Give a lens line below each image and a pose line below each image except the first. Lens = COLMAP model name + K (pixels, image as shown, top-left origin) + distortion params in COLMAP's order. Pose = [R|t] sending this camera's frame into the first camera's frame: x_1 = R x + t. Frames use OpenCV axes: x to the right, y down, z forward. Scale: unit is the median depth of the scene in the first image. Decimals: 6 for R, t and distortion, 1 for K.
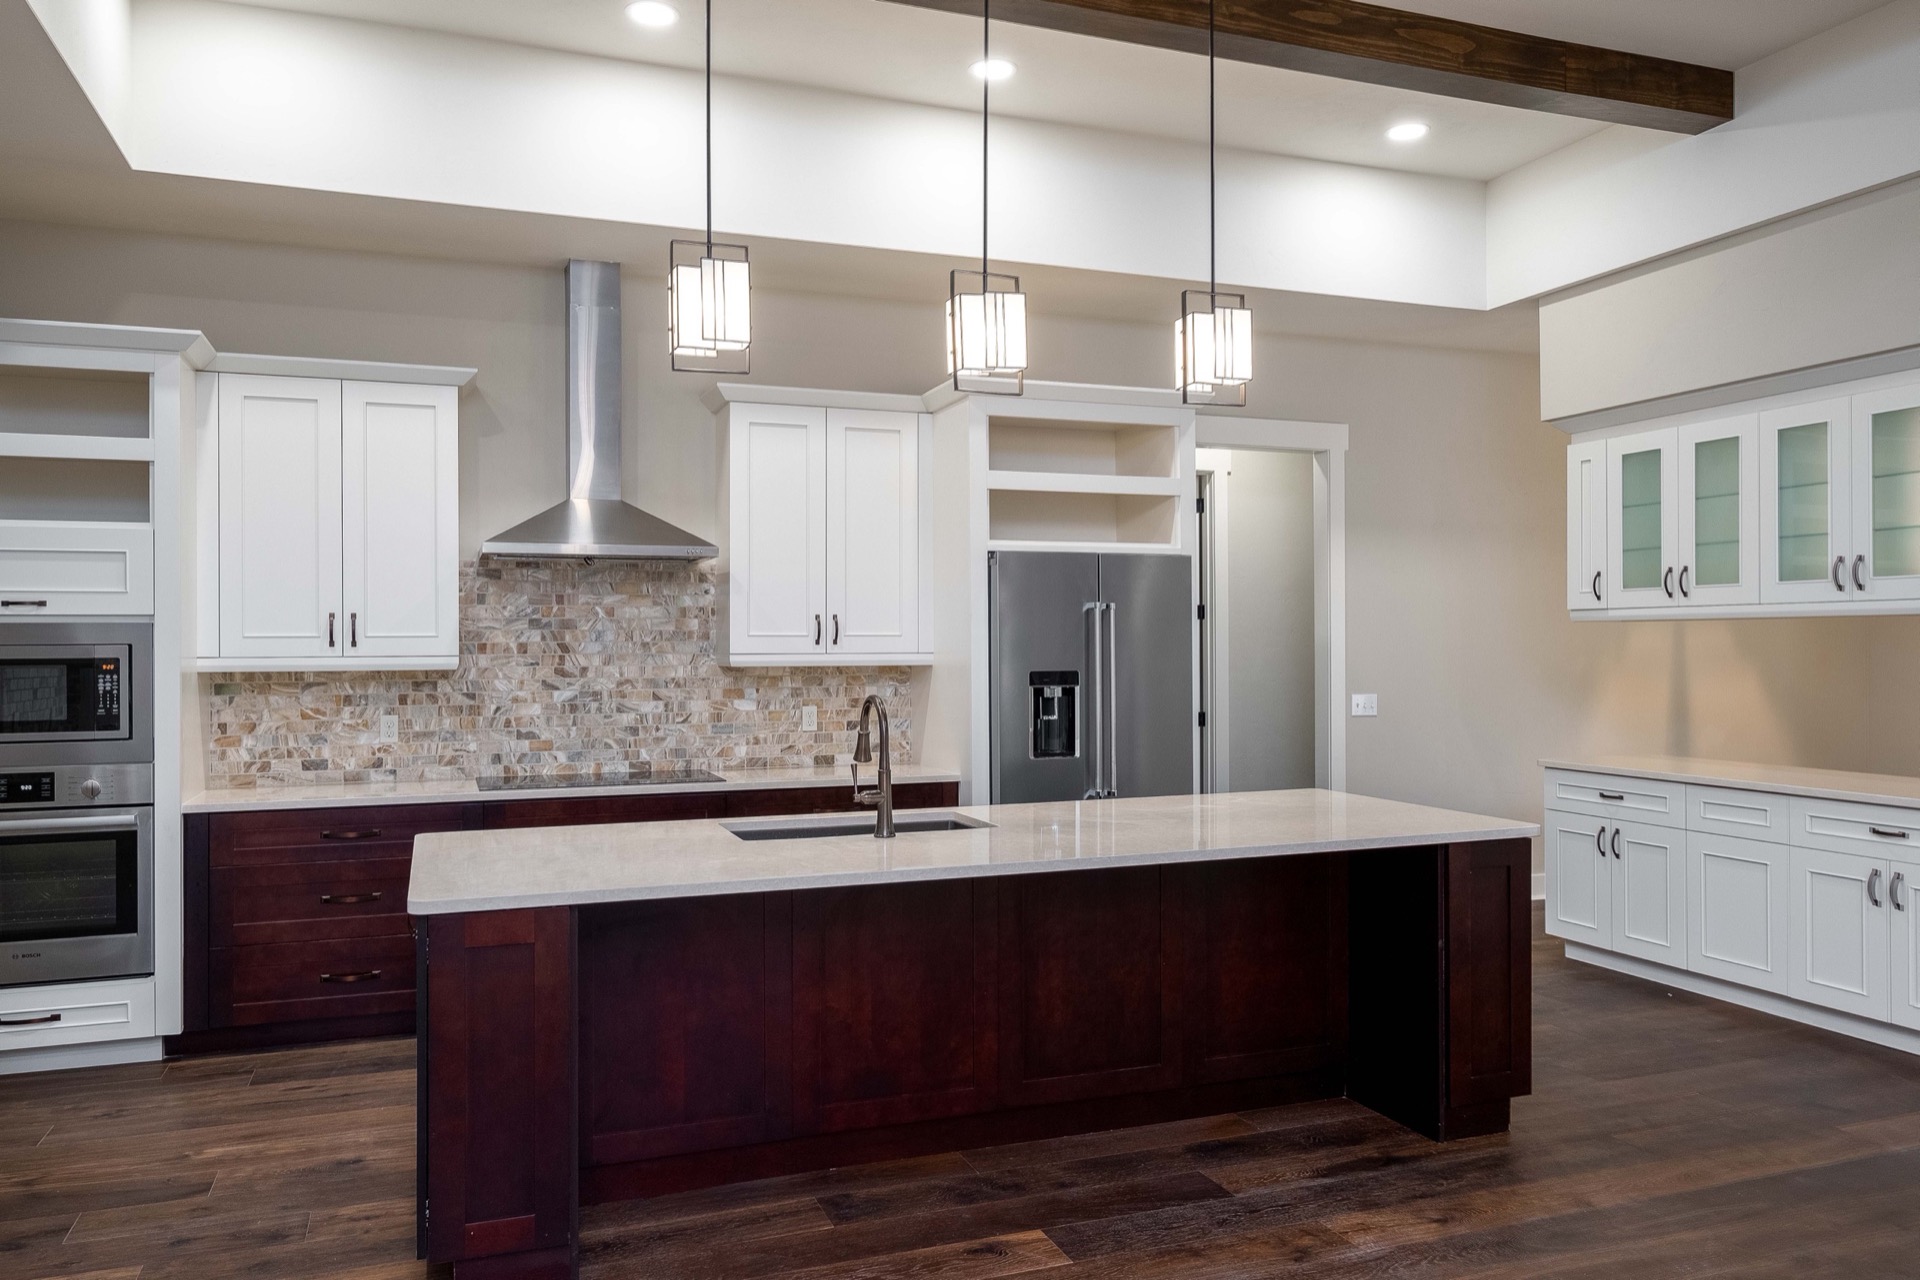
lens RADIAL K [[1402.4, 0, 960.0], [0, 1402.4, 640.0], [0, 0, 1]] dist [0.002907, 0.001985]
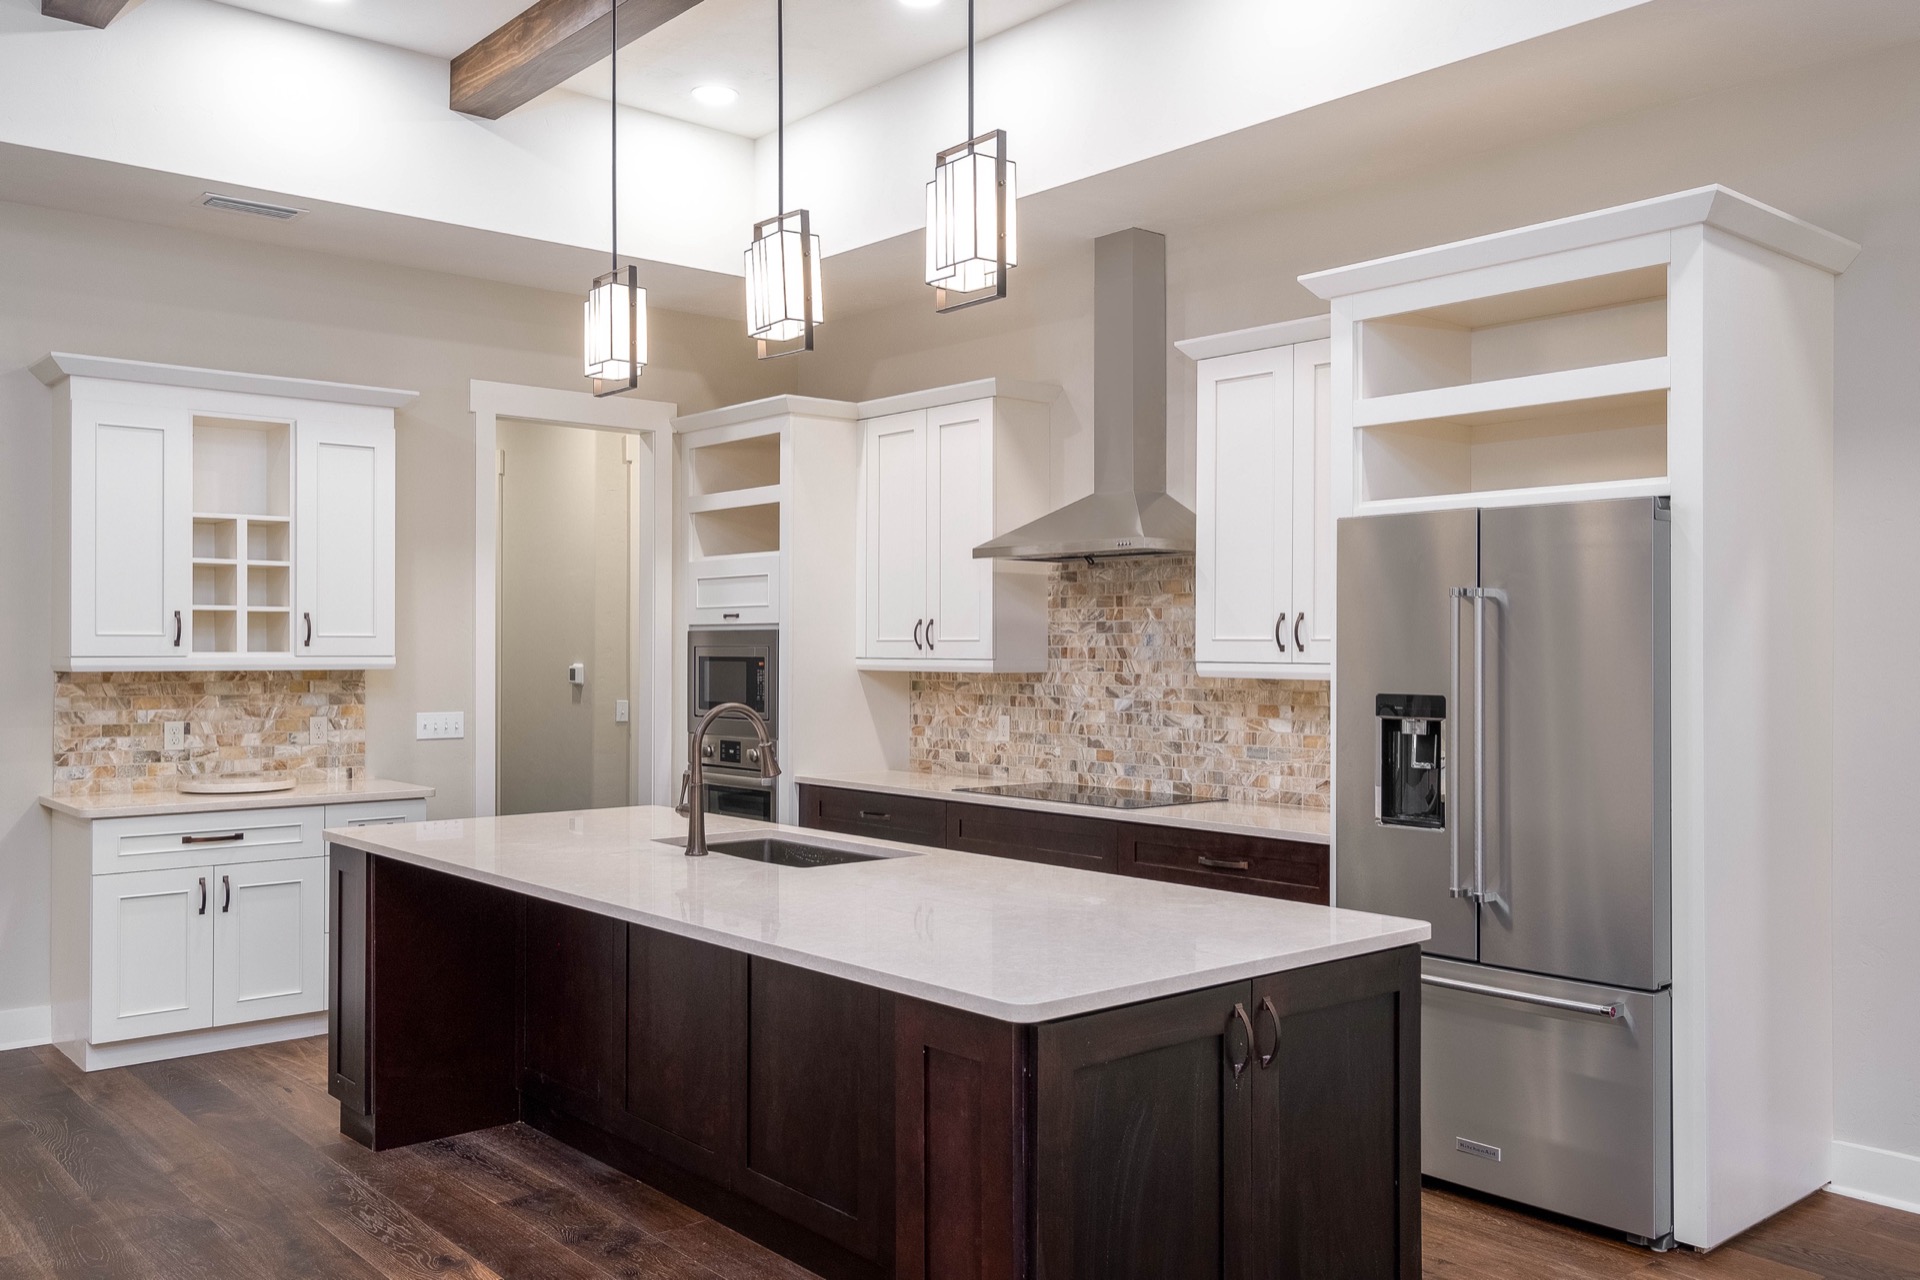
lens RADIAL K [[1575.6, 0, 960.0], [0, 1575.6, 640.0], [0, 0, 1]] dist [-0.000922, 0.008039]
pose [[0.346327, -0.000277, -0.938114, 0.668559], [-0.003662, 0.999992, -0.001647, -0.000887], [0.938107, 0.004005, 0.346323, 0.540089]]
